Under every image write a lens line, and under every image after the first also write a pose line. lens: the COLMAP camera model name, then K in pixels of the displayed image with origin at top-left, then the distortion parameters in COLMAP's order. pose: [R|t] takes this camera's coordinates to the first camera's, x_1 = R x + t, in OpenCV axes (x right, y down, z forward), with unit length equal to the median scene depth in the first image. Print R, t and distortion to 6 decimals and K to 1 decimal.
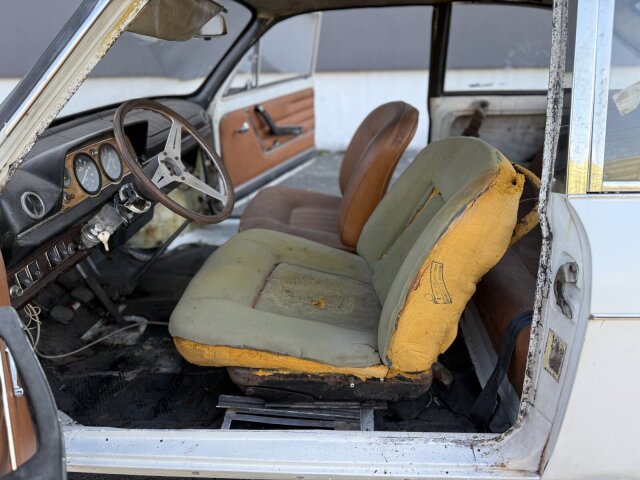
lens RADIAL K [[448.5, 0, 320.5], [0, 448.5, 240.5], [0, 0, 1]] dist [0.043417, -0.060520]
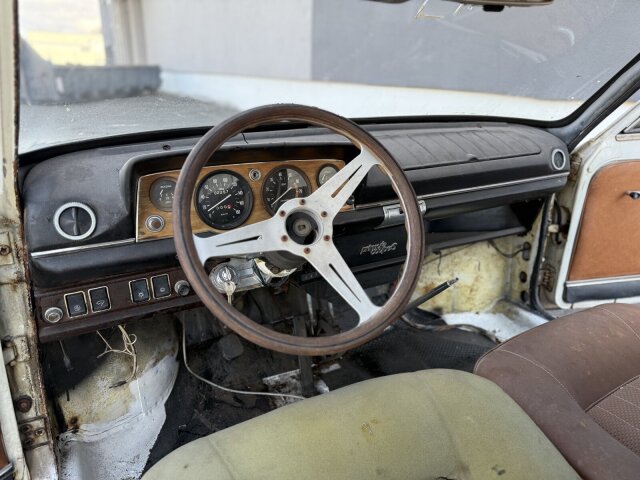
lens RADIAL K [[448.5, 0, 323.9], [0, 448.5, 233.4], [0, 0, 1]] dist [0.043417, -0.060520]
pose [[0.549880, 0.311014, -0.775179, 0.135877], [-0.360550, 0.925551, 0.115586, -0.233744], [0.753417, 0.215932, 0.621077, 0.672469]]
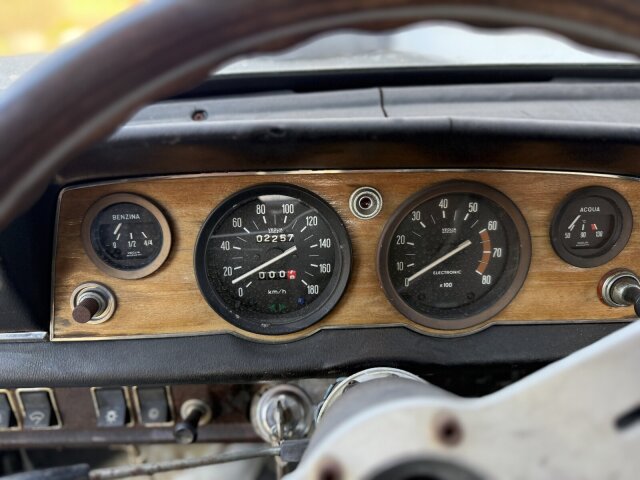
lens RADIAL K [[448.5, 0, 315.6], [0, 448.5, 239.6], [0, 0, 1]] dist [0.043417, -0.060520]
pose [[0.082366, 0.437991, -0.895198, -0.265281], [-0.387320, 0.841707, 0.376183, -0.267098], [0.918259, 0.315744, 0.238971, 0.930651]]
